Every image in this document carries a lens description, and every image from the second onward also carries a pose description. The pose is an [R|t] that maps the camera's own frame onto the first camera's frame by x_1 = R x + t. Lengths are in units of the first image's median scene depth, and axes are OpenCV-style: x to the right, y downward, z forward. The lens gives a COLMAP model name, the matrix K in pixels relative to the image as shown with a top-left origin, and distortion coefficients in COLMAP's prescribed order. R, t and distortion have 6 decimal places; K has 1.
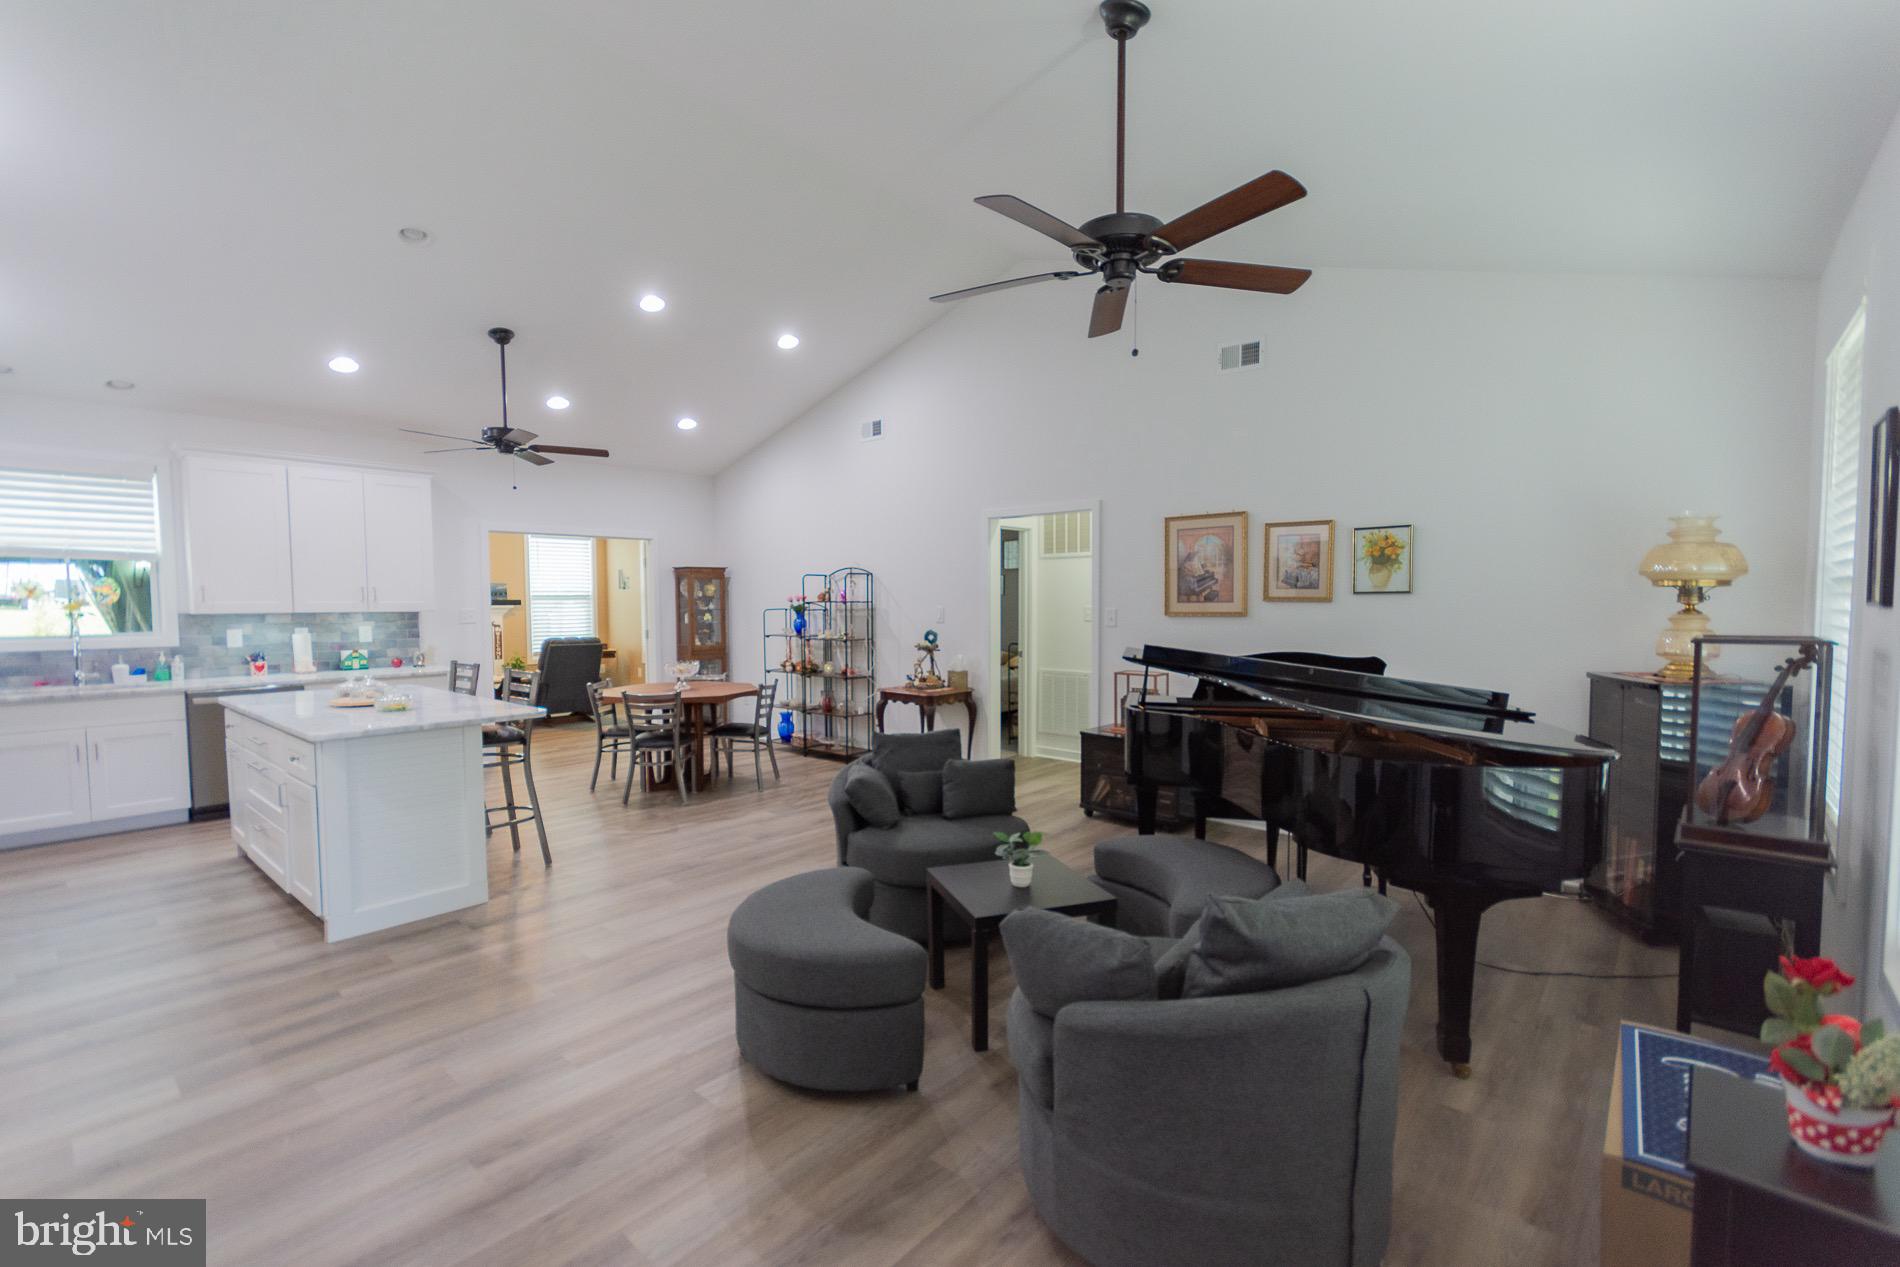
lens RADIAL K [[842.6, 0, 949.9], [0, 842.6, 639.2], [0, 0, 1]] dist [0.001631, 0.000304]
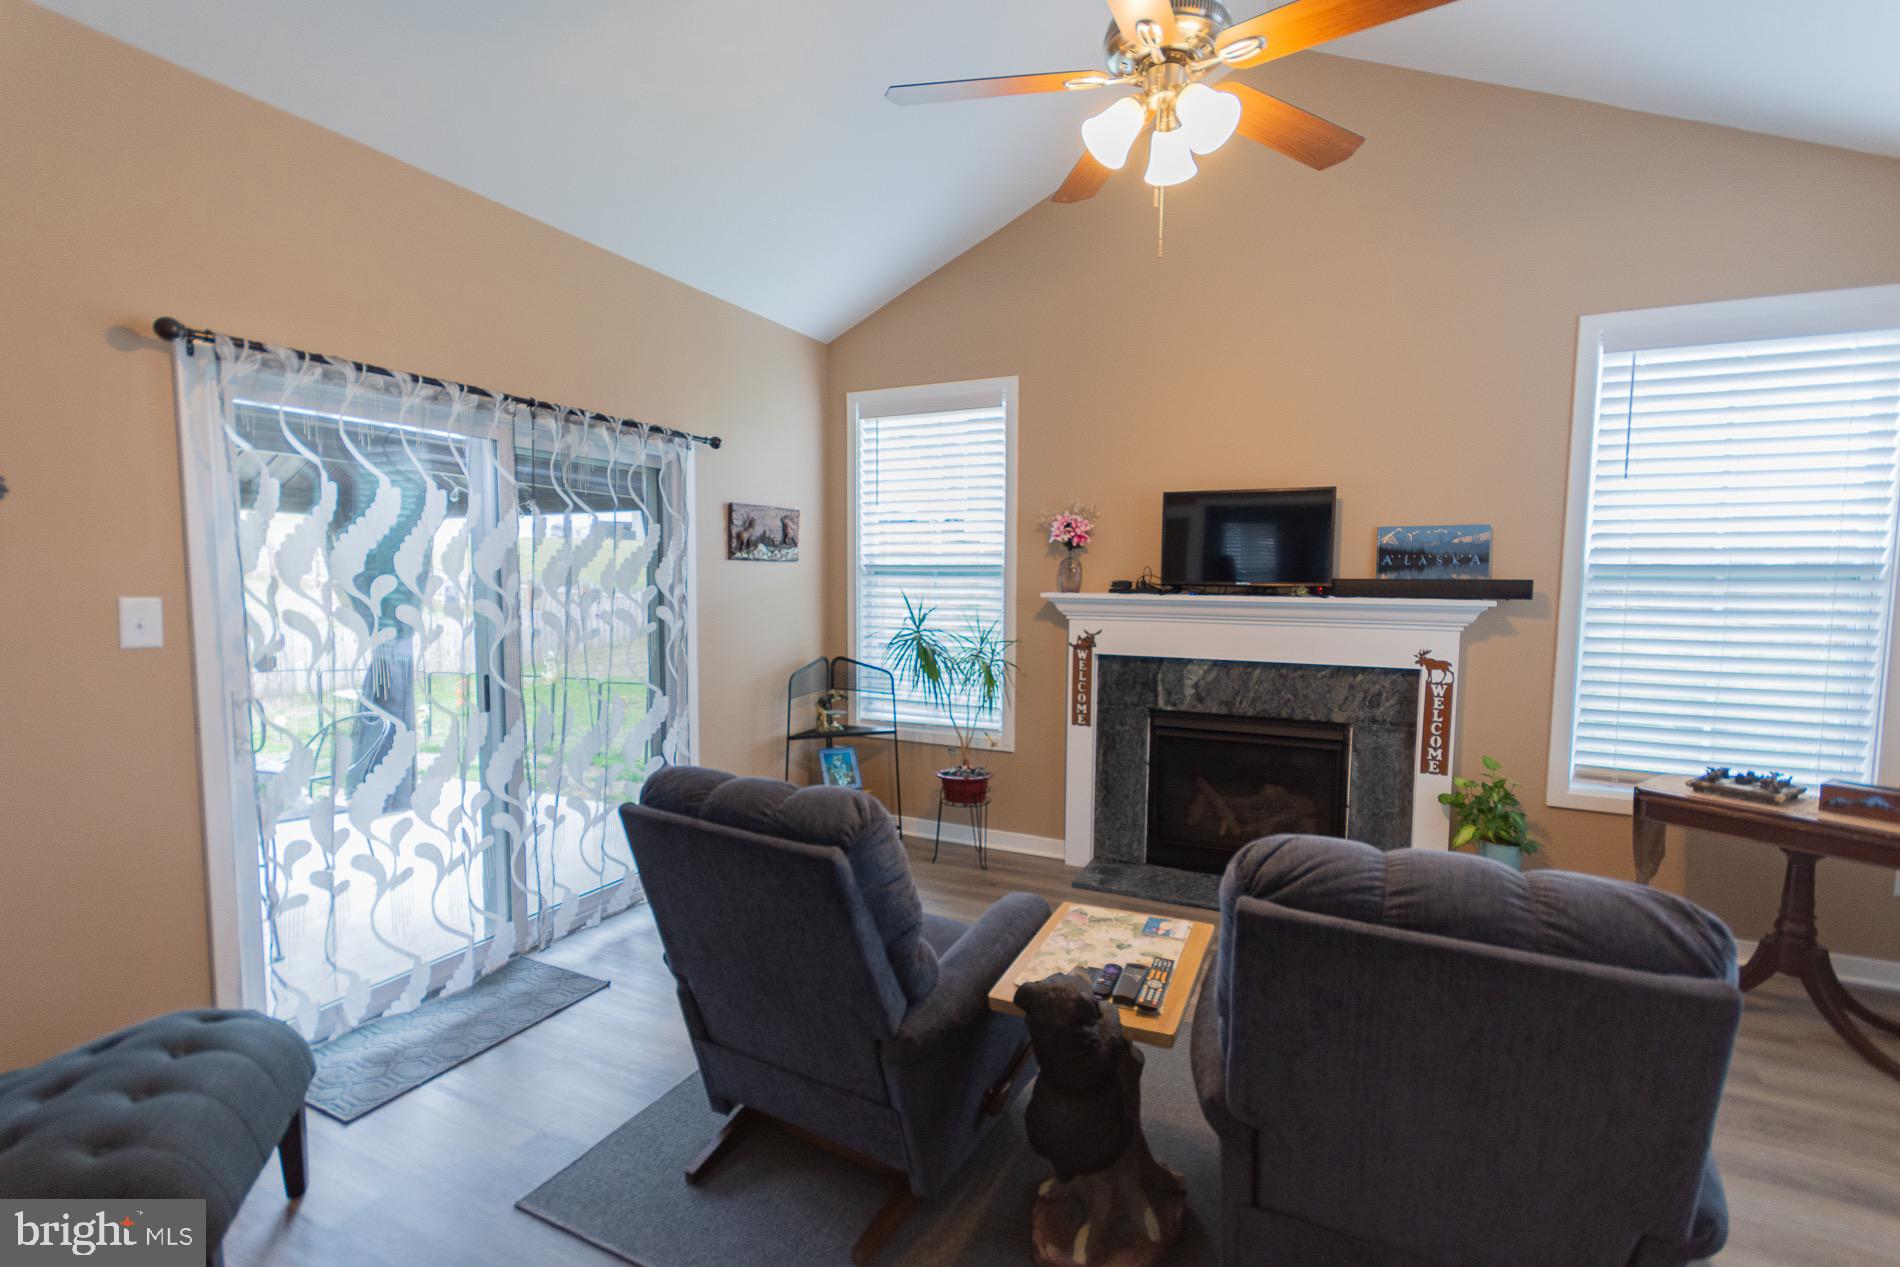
lens RADIAL K [[842.6, 0, 953.2], [0, 842.6, 636.7], [0, 0, 1]] dist [0.001631, 0.000304]
pose [[0.256477, 0.073676, -0.963738, -0.159830], [-0.051603, 0.996712, 0.062464, -0.054989], [0.965172, 0.033711, 0.259436, 1.068995]]
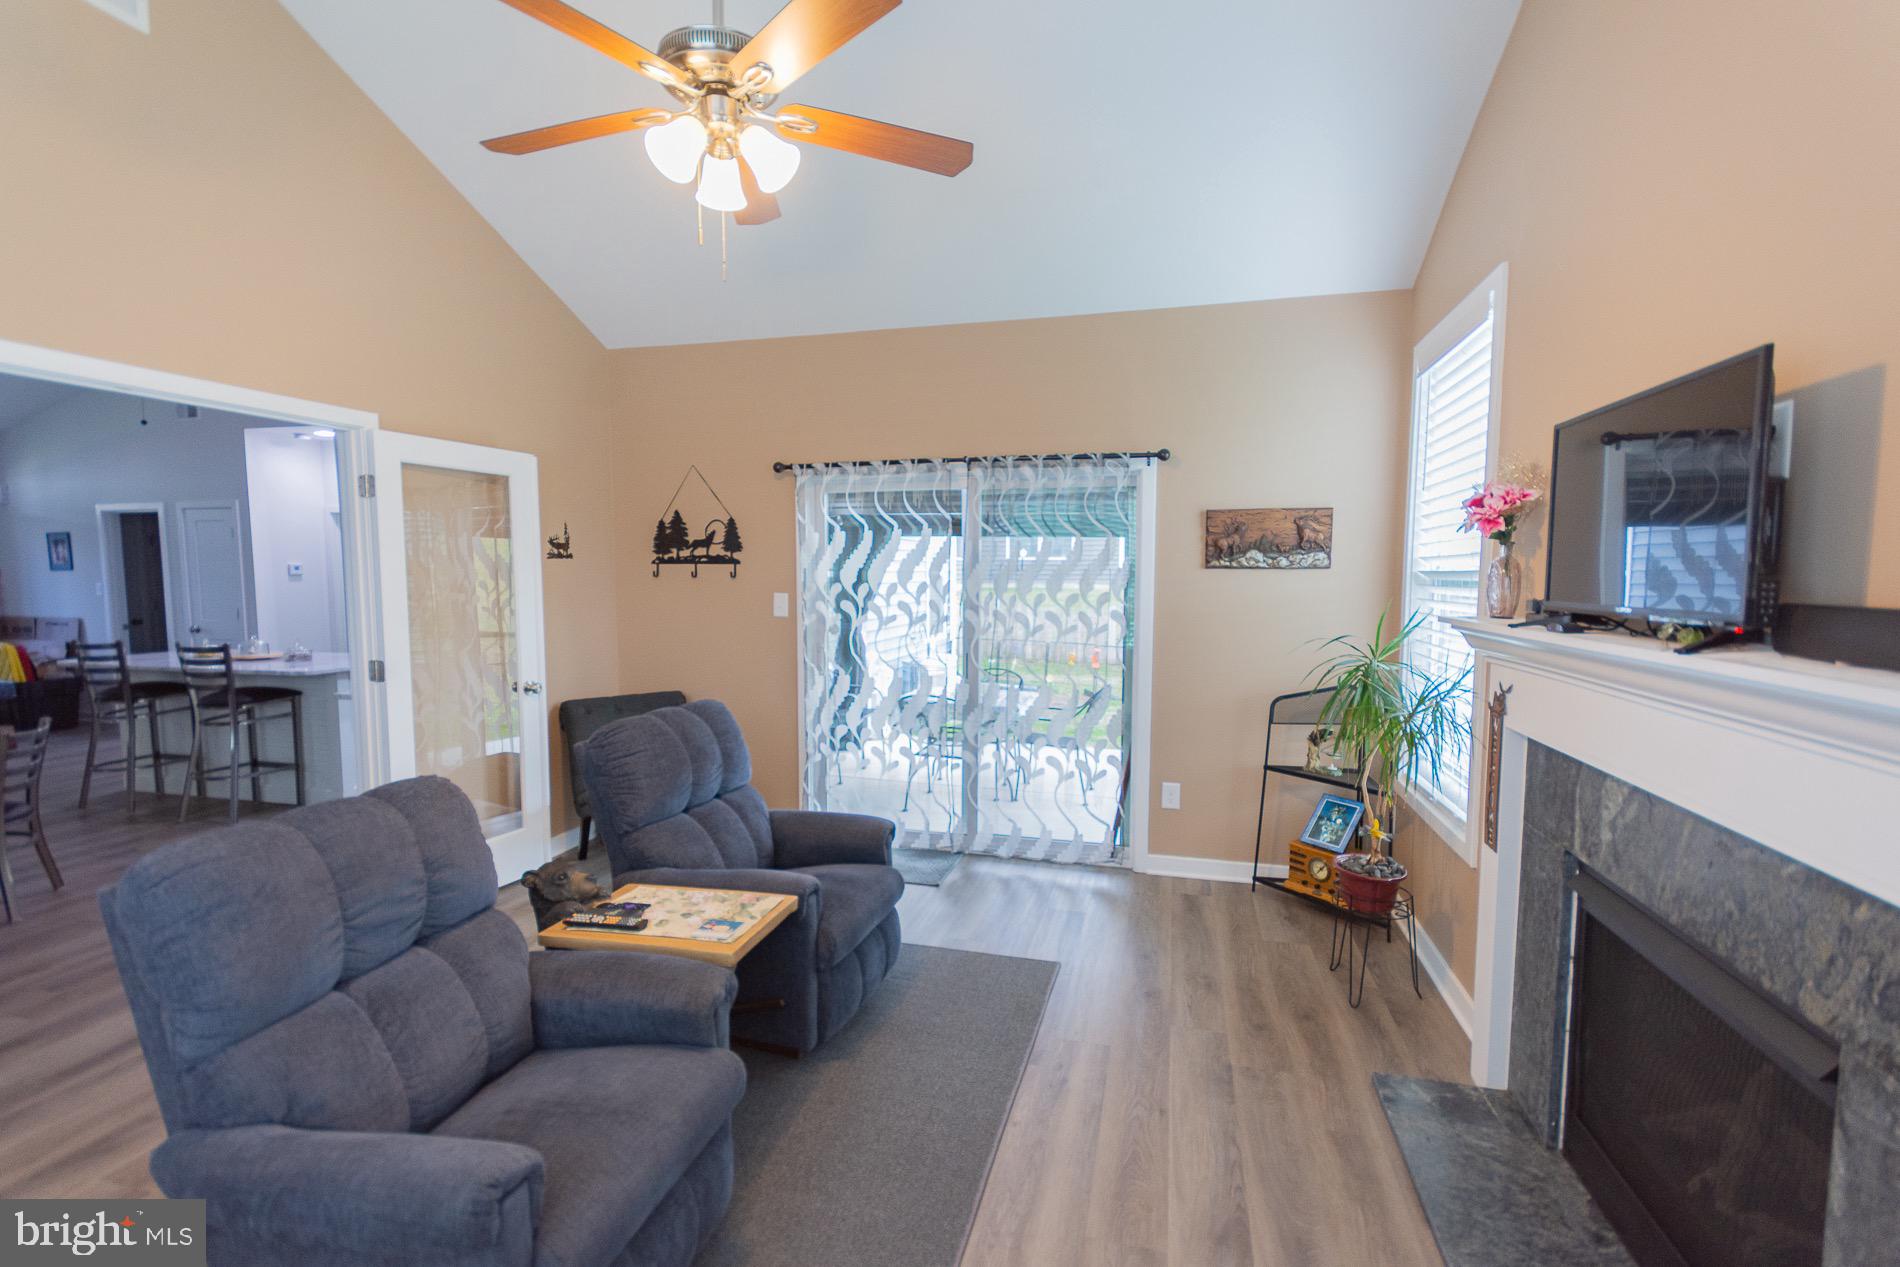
lens RADIAL K [[842.6, 0, 957.5], [0, 842.6, 639.6], [0, 0, 1]] dist [0.001631, 0.000304]
pose [[-0.897261, 0.031873, -0.440349, -0.275105], [-0.022497, 0.992794, 0.117701, -0.068732], [0.440927, 0.115515, -0.890078, 1.319984]]
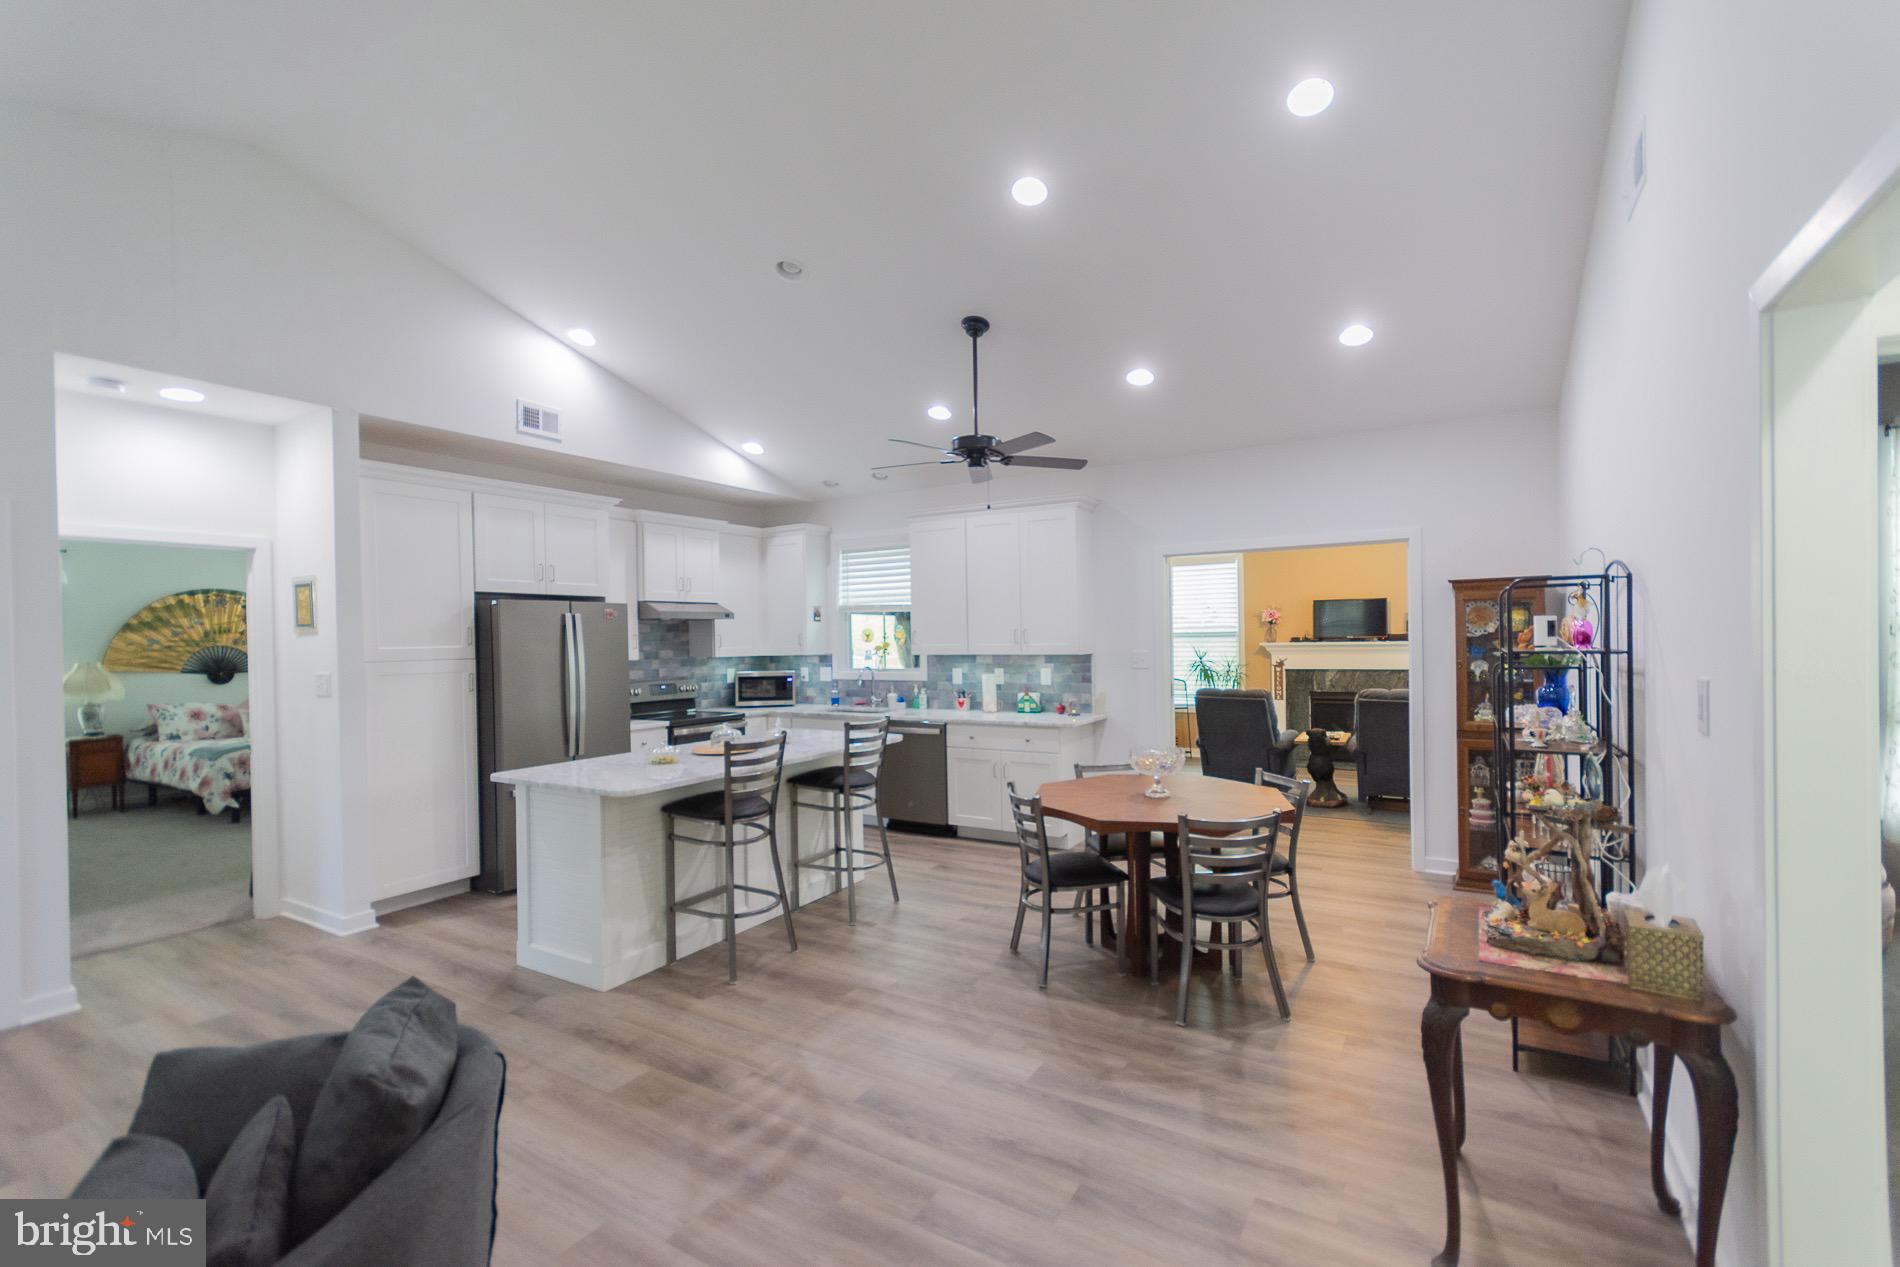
lens RADIAL K [[842.6, 0, 943.5], [0, 842.6, 639.3], [0, 0, 1]] dist [0.001631, 0.000304]
pose [[0.161971, 0.001979, -0.986793, 0.249405], [-0.033073, 0.999447, -0.003424, -0.044353], [0.986241, 0.033191, 0.161947, 0.773628]]
